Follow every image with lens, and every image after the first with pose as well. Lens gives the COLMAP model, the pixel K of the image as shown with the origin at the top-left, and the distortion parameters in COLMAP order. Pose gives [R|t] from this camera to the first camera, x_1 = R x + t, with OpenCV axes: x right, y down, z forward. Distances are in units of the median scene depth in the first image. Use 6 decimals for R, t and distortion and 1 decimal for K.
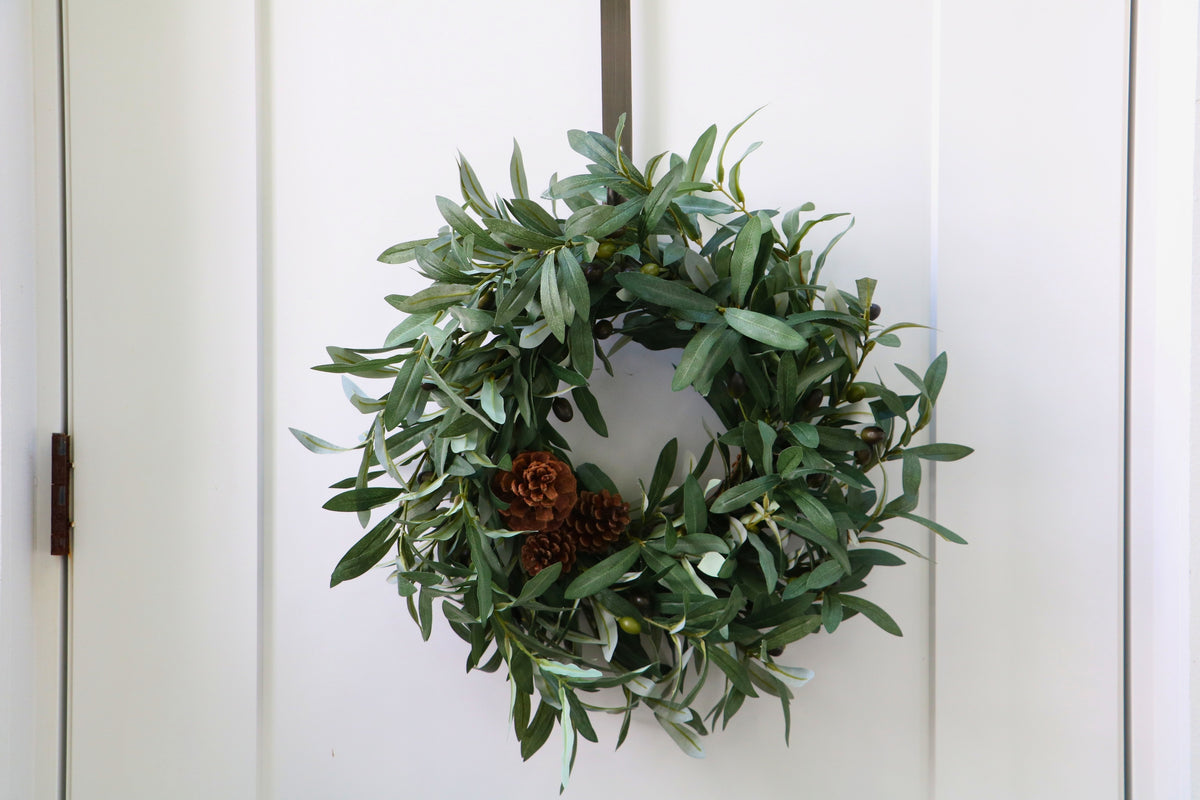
lens RADIAL K [[2013.5, 0, 611.5], [0, 2013.5, 420.7], [0, 0, 1]] dist [0.060146, 0.184815]
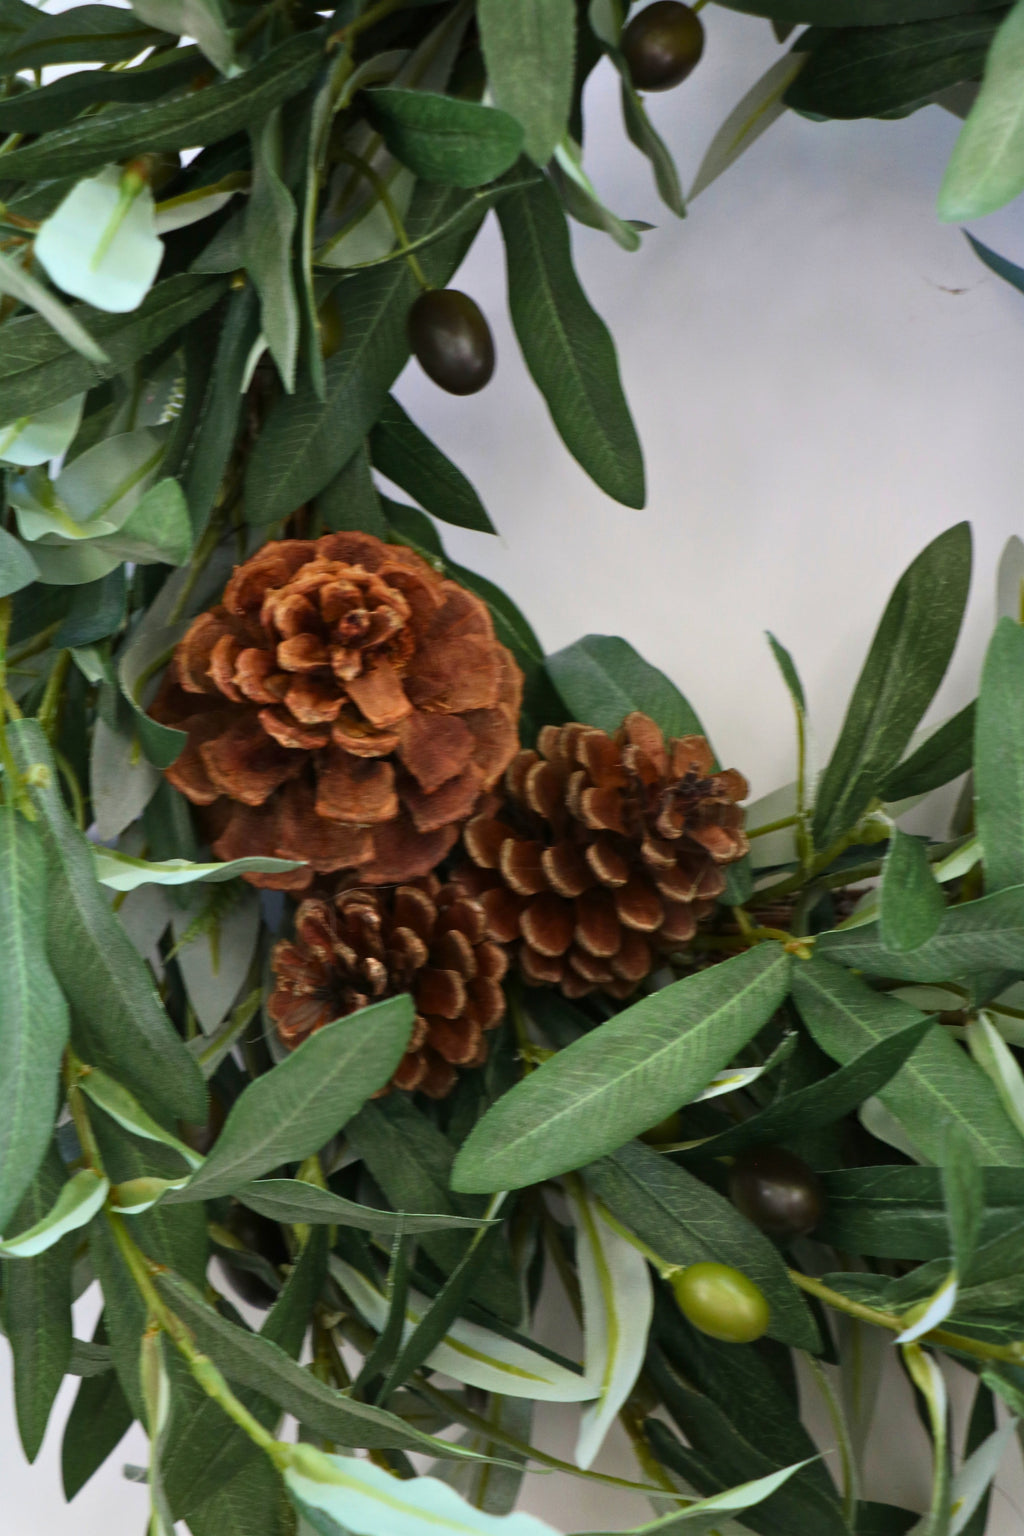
lens RADIAL K [[3995.7, 0, 502.9], [0, 3995.7, 795.8], [0, 0, 1]] dist [0.256959, 0.167039]
pose [[0.990052, 0.022066, -0.138959, 0.045637], [-0.033548, 0.996162, -0.080842, 0.082148], [0.136642, 0.084699, 0.986993, 0.550357]]
